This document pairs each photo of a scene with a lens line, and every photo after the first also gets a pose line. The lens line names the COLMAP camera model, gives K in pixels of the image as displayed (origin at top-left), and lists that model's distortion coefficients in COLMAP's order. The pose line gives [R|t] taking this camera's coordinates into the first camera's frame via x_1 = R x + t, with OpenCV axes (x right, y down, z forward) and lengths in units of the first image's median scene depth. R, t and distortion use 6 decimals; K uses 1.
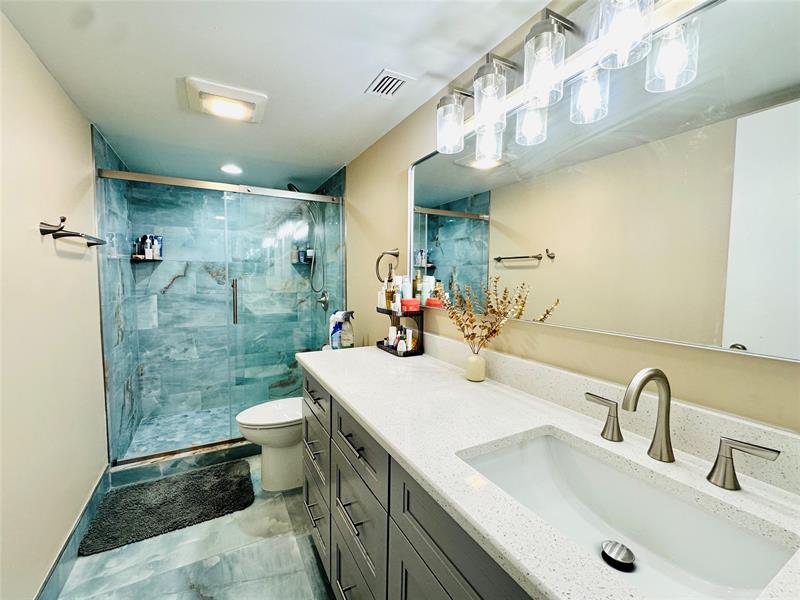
lens RADIAL K [[346.6, 0, 401.0], [0, 346.6, 300.7], [0, 0, 1]] dist [0.001597, -0.000647]
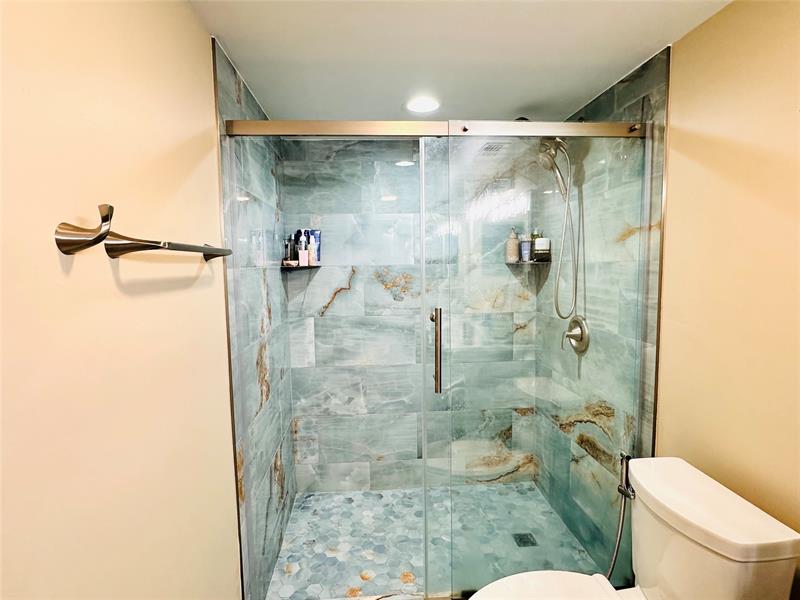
lens RADIAL K [[424.5, 0, 399.8], [0, 424.5, 300.6], [0, 0, 1]] dist [0.004461, 0.000929]
pose [[0.912861, 0.009727, -0.408154, -0.213722], [-0.002649, 0.999836, 0.017904, -0.064801], [0.408262, -0.015263, 0.912737, 0.314026]]
